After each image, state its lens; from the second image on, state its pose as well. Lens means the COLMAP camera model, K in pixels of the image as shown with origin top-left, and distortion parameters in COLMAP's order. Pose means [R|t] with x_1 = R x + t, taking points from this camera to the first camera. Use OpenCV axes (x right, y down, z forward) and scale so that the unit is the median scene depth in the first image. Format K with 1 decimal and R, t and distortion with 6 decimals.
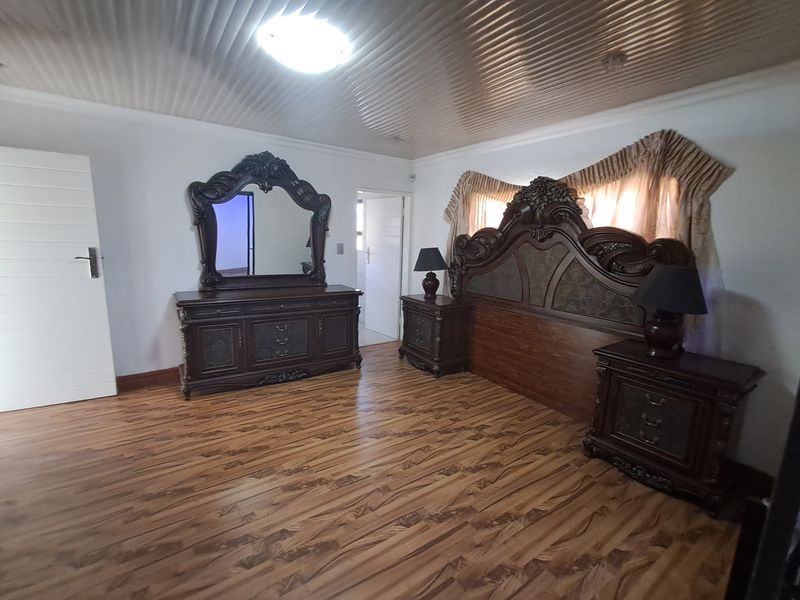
lens RADIAL K [[363.6, 0, 400.2], [0, 363.6, 301.6], [0, 0, 1]] dist [0.001668, -0.000010]
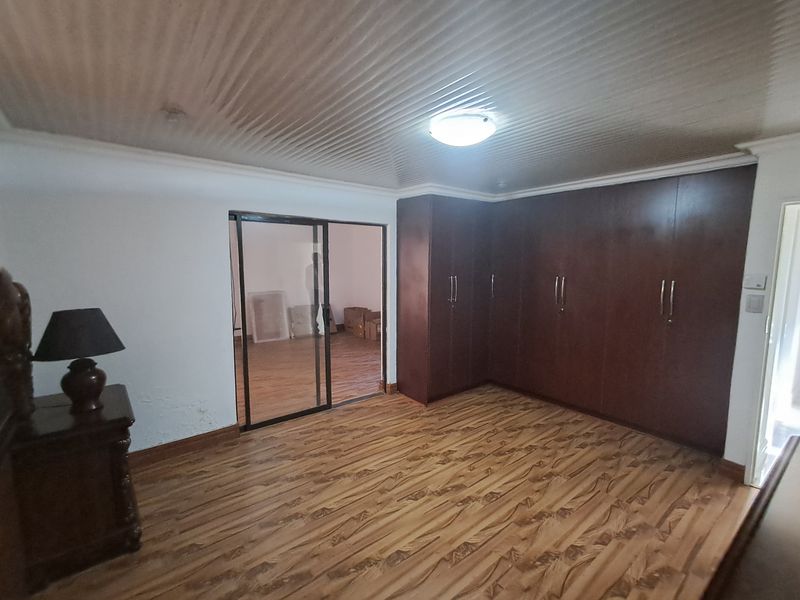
lens RADIAL K [[363.6, 0, 399.1], [0, 363.6, 301.1], [0, 0, 1]] dist [0.001668, -0.000010]
pose [[-0.997414, -0.023076, -0.068067, 0.001060], [-0.041253, 0.959327, 0.279265, -0.423113], [0.058854, 0.281351, -0.957798, 1.958969]]
